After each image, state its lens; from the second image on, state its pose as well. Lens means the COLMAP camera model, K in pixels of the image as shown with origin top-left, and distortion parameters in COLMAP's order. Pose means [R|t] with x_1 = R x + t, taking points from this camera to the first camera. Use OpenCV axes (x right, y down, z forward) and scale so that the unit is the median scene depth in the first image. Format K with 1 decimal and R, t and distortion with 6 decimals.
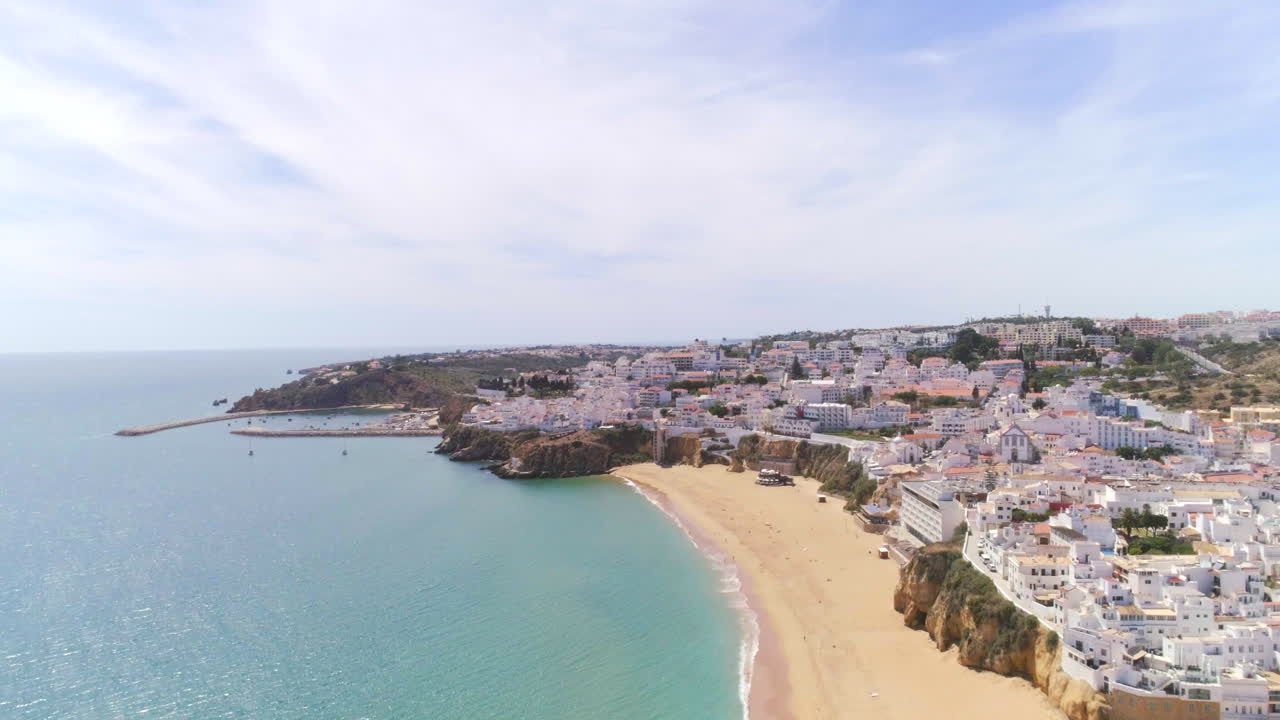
lens RADIAL K [[889.7, 0, 639.1], [0, 889.7, 361.1], [0, 0, 1]] dist [-0.000012, -0.006043]
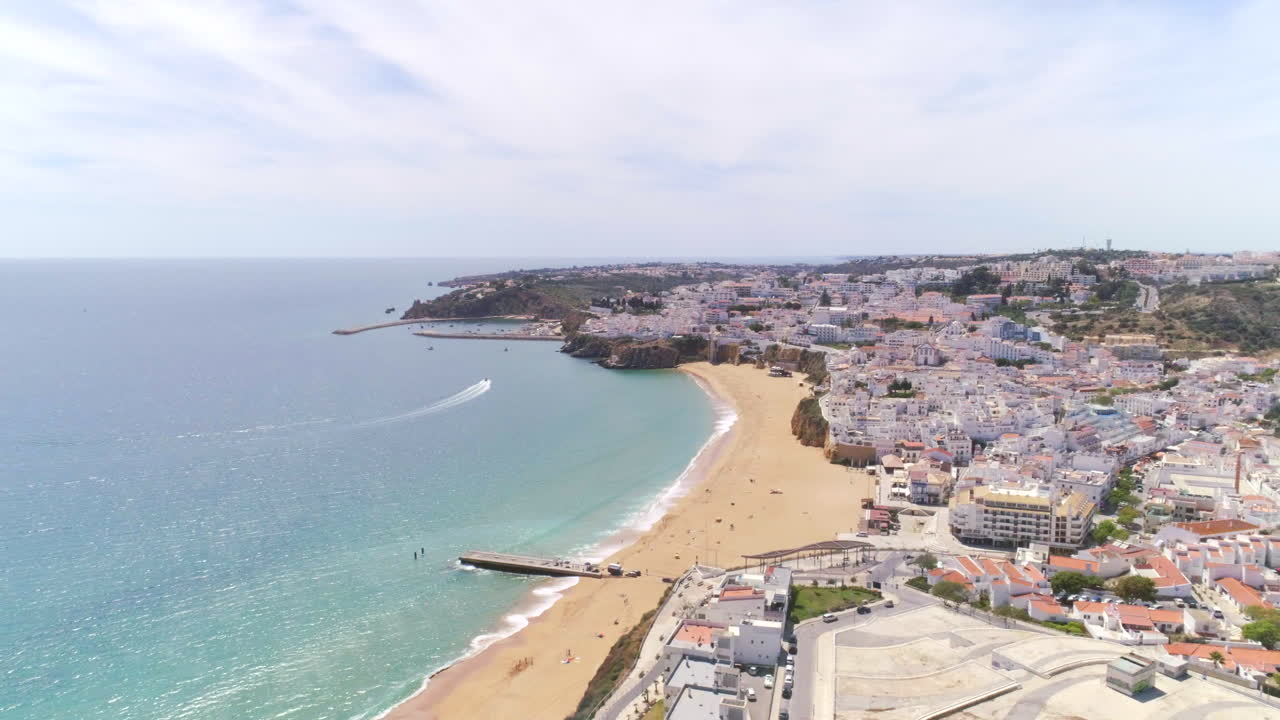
lens RADIAL K [[888.1, 0, 642.0], [0, 888.1, 366.4], [0, 0, 1]] dist [0.000465, -0.008383]
pose [[0.992112, 0.032018, -0.121193, 0.087924], [-0.019372, 0.994376, 0.104119, -0.029158], [0.123845, -0.100950, 0.987153, -0.468446]]
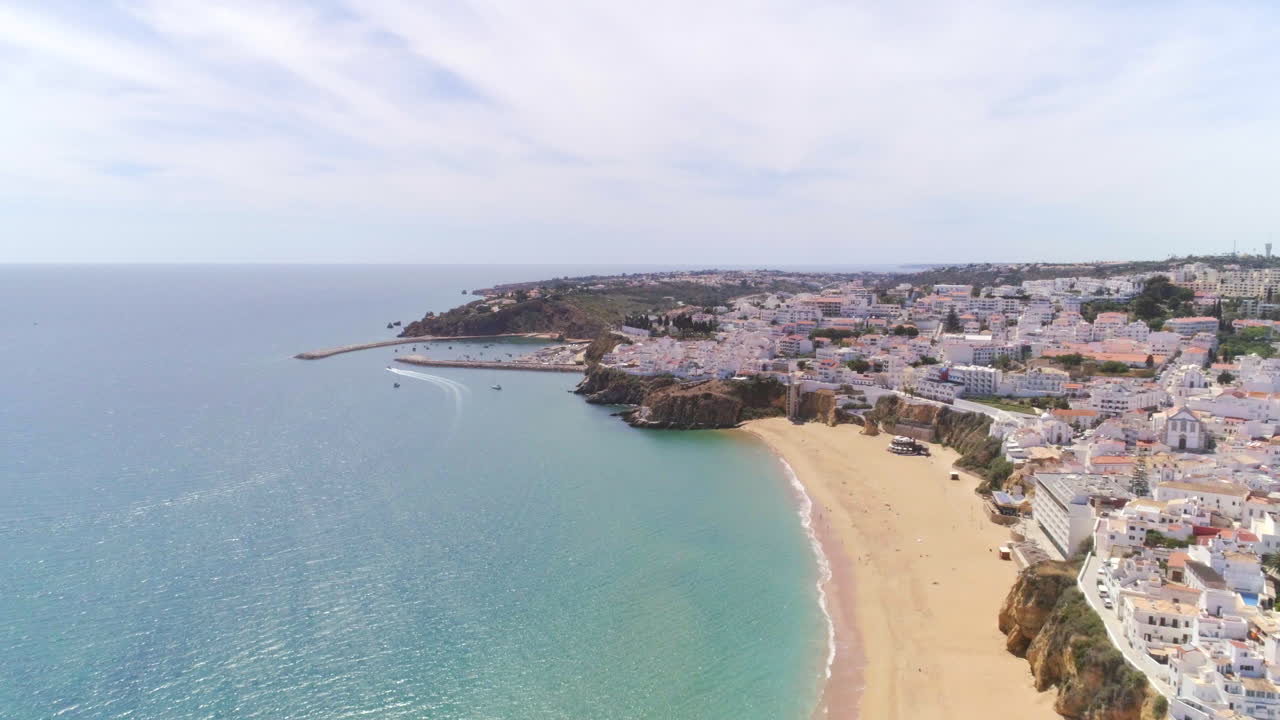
lens RADIAL K [[889.7, 0, 640.0], [0, 889.7, 352.2], [0, 0, 1]] dist [-0.000012, -0.006043]
pose [[0.981847, 0.038761, -0.185671, 0.038096], [-0.023958, 0.996400, 0.081318, -0.033042], [0.188155, -0.075394, 0.979241, 0.023961]]
